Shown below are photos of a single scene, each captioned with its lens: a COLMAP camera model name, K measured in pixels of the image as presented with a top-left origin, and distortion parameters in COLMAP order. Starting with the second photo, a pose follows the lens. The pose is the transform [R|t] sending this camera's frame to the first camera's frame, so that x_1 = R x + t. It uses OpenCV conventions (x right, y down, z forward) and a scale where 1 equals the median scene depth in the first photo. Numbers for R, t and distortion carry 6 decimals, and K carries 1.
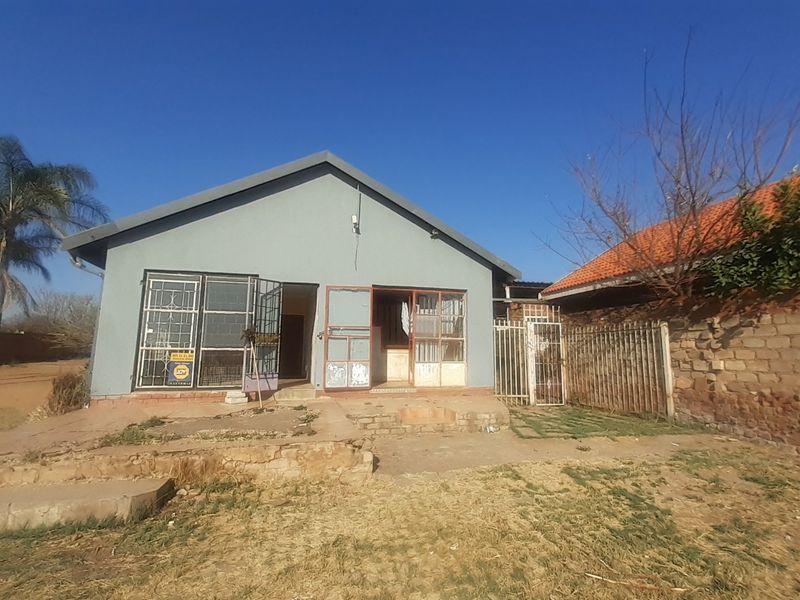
lens RADIAL K [[425.2, 0, 400.0], [0, 425.2, 300.0], [0, 0, 1]] dist [0.034875, 0.000680]
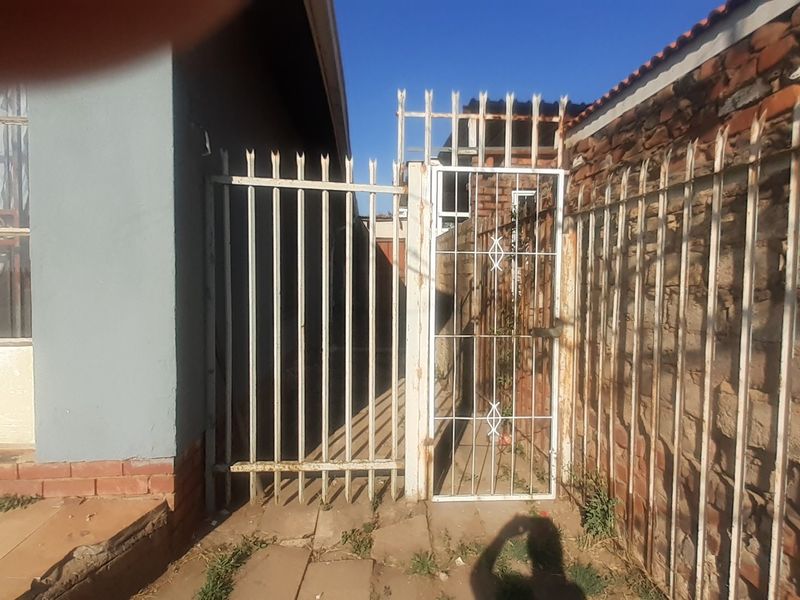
lens RADIAL K [[425.2, 0, 400.0], [0, 425.2, 300.0], [0, 0, 1]] dist [0.034875, 0.000680]
pose [[0.986916, 0.007235, -0.161071, 0.407690], [0.022197, 0.983384, 0.180173, 0.101888], [0.159698, -0.181391, 0.970358, 0.929315]]
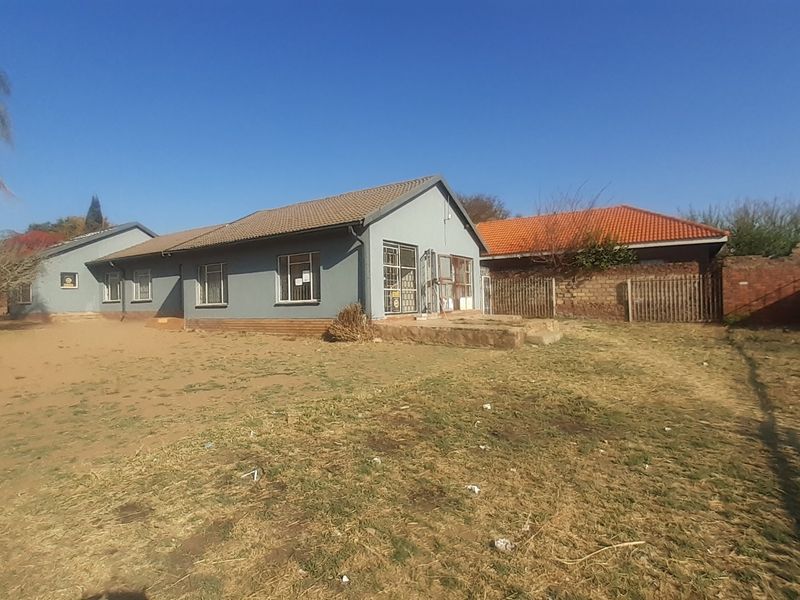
lens RADIAL K [[425.2, 0, 400.0], [0, 425.2, 300.0], [0, 0, 1]] dist [0.034875, 0.000680]
pose [[0.752742, -0.018968, 0.658042, -1.499166], [-0.062075, 0.993086, 0.099633, -0.010445], [-0.655383, -0.115846, 0.746360, -0.223099]]
